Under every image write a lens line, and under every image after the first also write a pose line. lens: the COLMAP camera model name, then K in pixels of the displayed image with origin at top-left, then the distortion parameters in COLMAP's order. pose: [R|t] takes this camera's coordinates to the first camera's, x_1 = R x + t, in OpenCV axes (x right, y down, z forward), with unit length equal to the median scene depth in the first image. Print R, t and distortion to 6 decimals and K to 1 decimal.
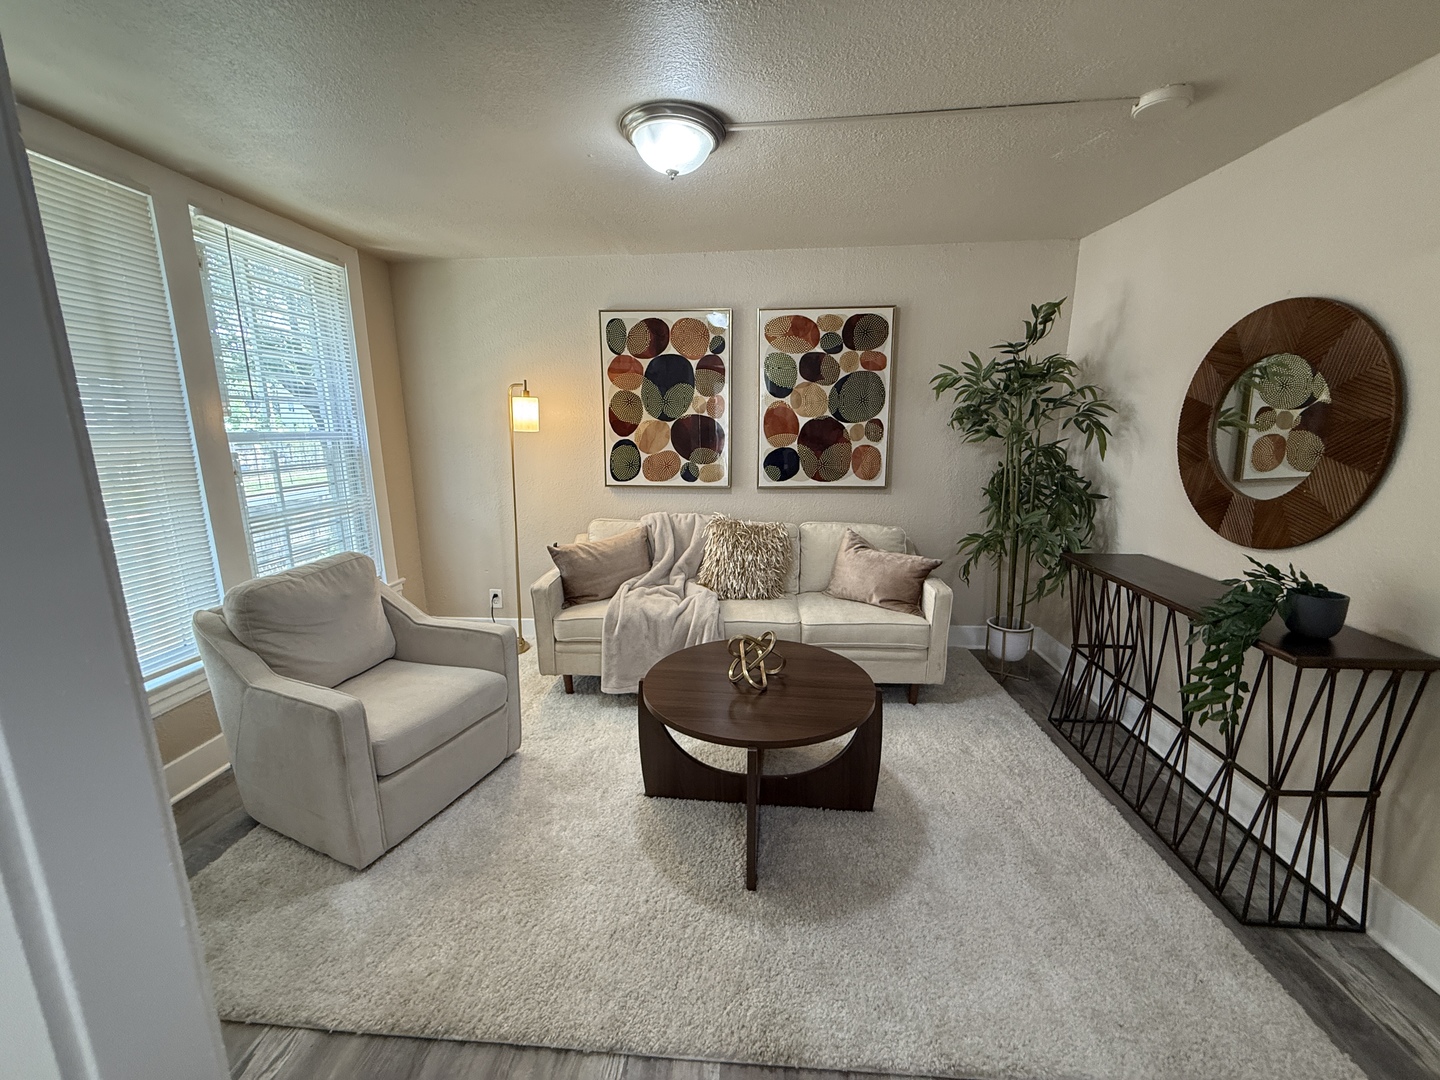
lens RADIAL K [[572.9, 0, 717.0], [0, 572.9, 541.0], [0, 0, 1]] dist [-0.001022, 0.000494]
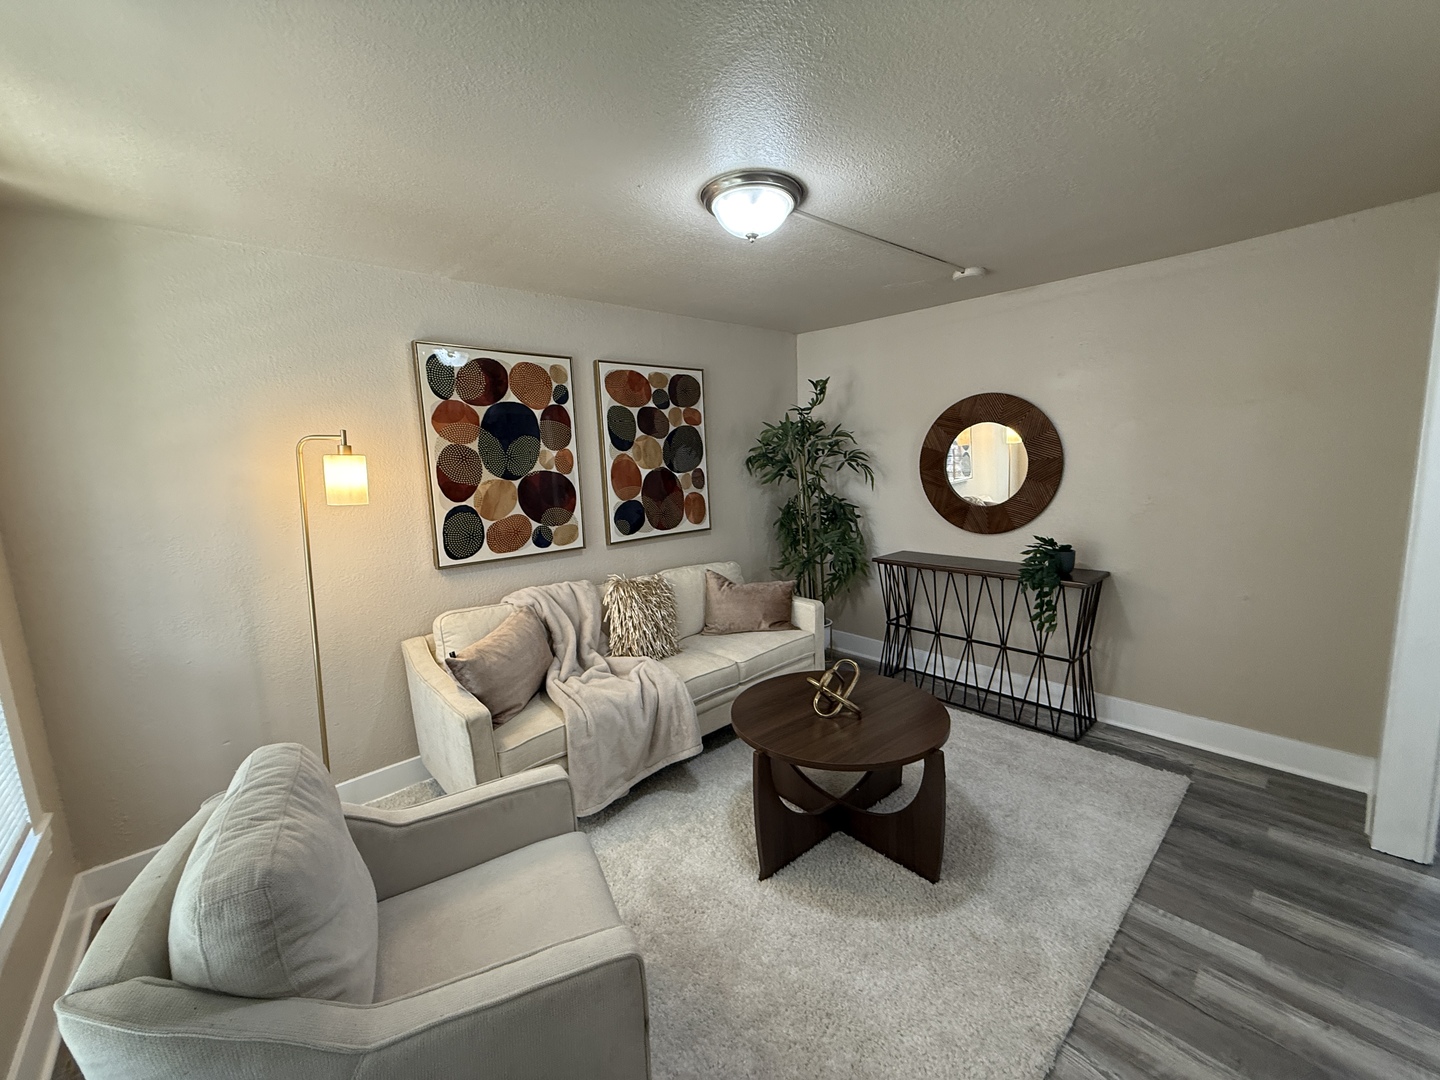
lens RADIAL K [[572.9, 0, 720.0], [0, 572.9, 538.8], [0, 0, 1]] dist [-0.001022, 0.000494]
pose [[0.692549, -0.122801, 0.710842, -0.491585], [0.182799, 0.983116, -0.008258, -0.063034], [-0.697825, 0.135660, 0.703304, 0.213426]]
